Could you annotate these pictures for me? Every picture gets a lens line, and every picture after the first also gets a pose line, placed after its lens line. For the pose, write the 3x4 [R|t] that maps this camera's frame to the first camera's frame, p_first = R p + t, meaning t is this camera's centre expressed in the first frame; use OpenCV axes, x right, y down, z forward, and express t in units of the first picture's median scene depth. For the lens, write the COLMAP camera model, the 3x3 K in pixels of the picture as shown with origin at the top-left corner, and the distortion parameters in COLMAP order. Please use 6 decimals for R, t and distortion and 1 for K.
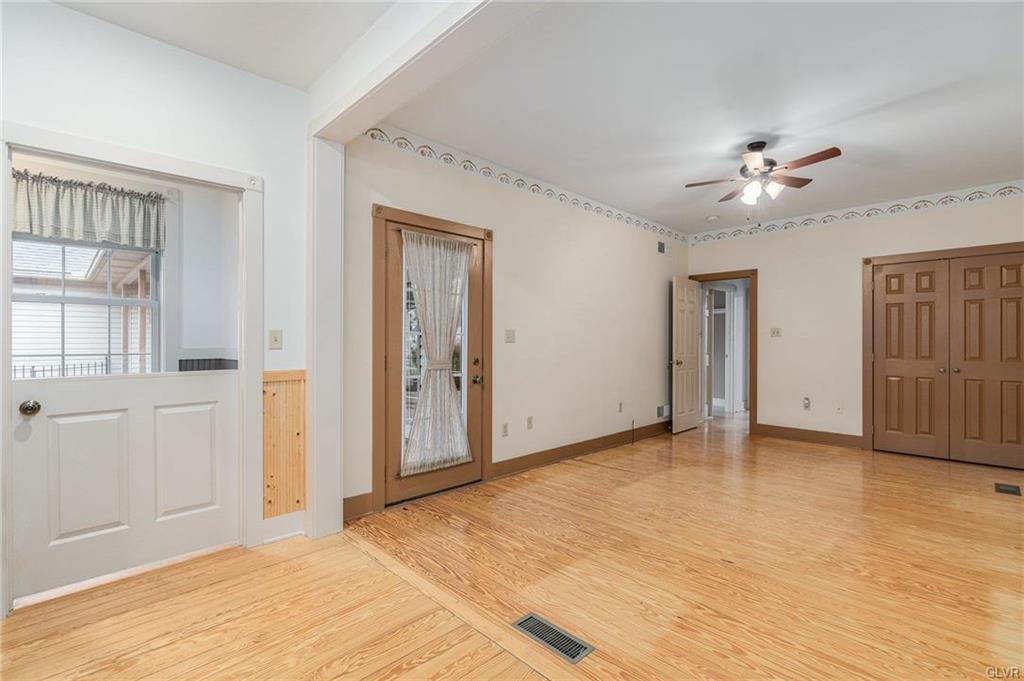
lens RADIAL K [[464.4, 0, 512.0], [0, 464.4, 340.5], [0, 0, 1]] dist [-0.001757, 0.000512]
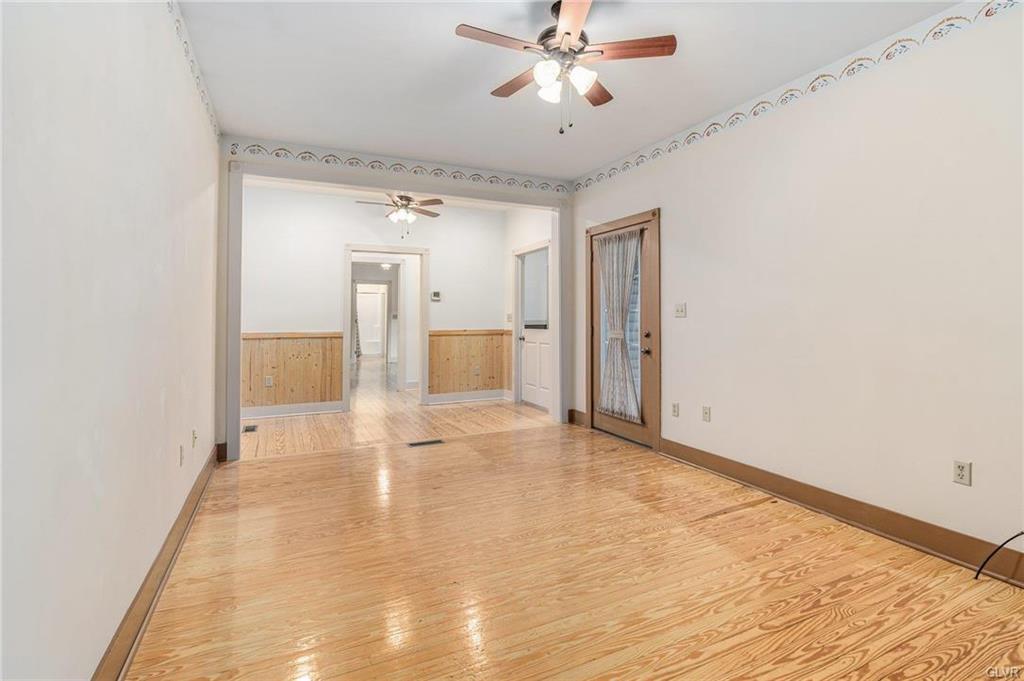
lens RADIAL K [[478.9, 0, 511.6], [0, 478.9, 303.8], [0, 0, 1]] dist [-0.001250, 0.000041]
pose [[-0.324227, -0.025624, -0.945632, 1.097606], [0.004052, 0.999586, -0.028476, 0.002946], [0.945971, -0.013064, -0.323989, 1.077046]]
